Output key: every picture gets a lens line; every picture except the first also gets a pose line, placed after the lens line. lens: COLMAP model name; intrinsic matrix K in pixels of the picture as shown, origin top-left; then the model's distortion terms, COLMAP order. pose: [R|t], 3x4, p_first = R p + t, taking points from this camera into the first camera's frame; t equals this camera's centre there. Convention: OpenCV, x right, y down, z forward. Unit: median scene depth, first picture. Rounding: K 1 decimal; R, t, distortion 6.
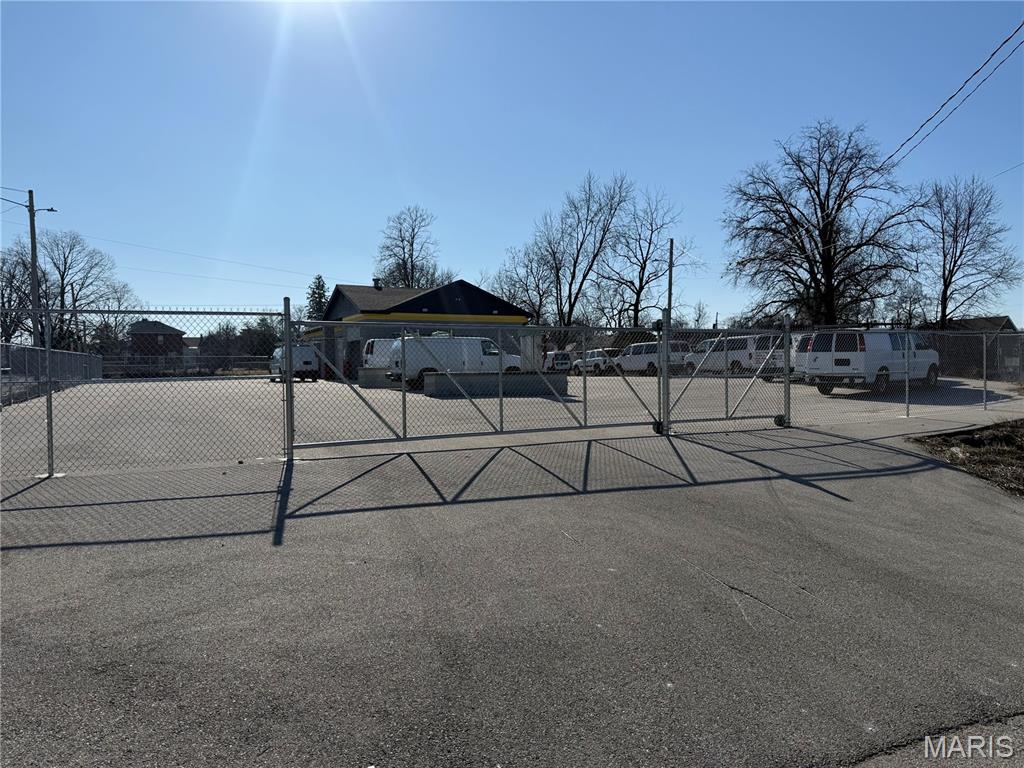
lens RADIAL K [[706.2, 0, 512.0], [0, 706.2, 384.0], [0, 0, 1]] dist [0.095741, -0.120891]
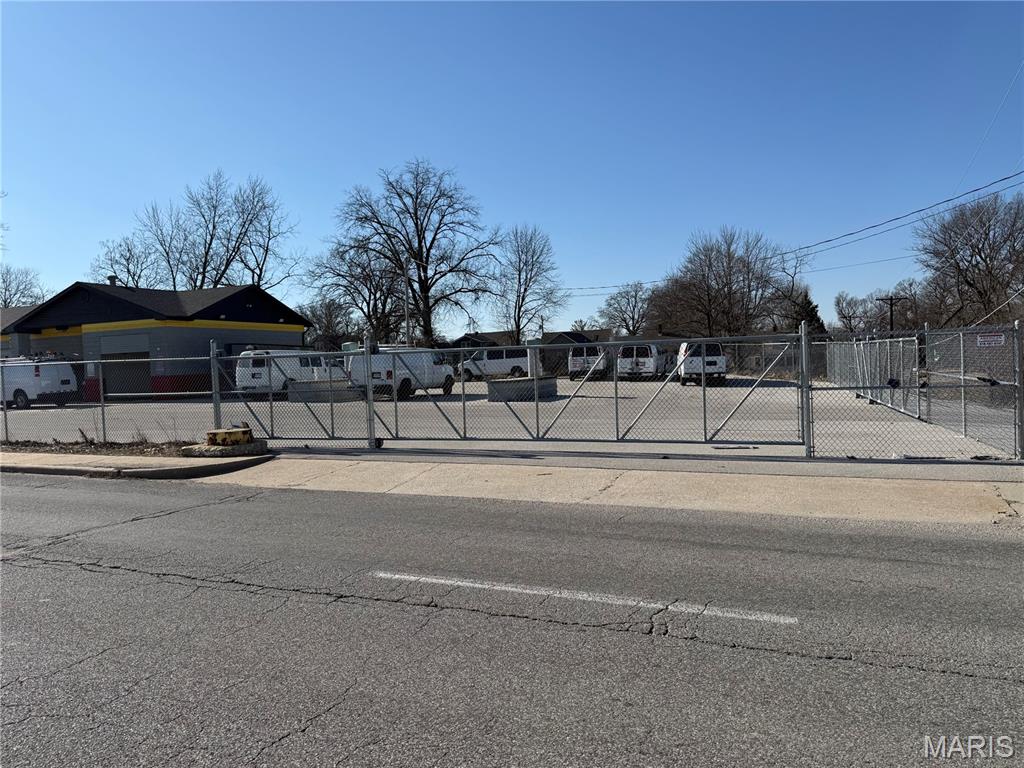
lens RADIAL K [[706.1, 0, 508.7], [0, 706.1, 397.1], [0, 0, 1]] dist [0.119059, -0.181223]
pose [[0.740570, -0.051998, 0.669964, -0.247714], [0.048425, 0.998539, 0.023971, -0.004624], [-0.670232, 0.014691, 0.742006, 0.052617]]
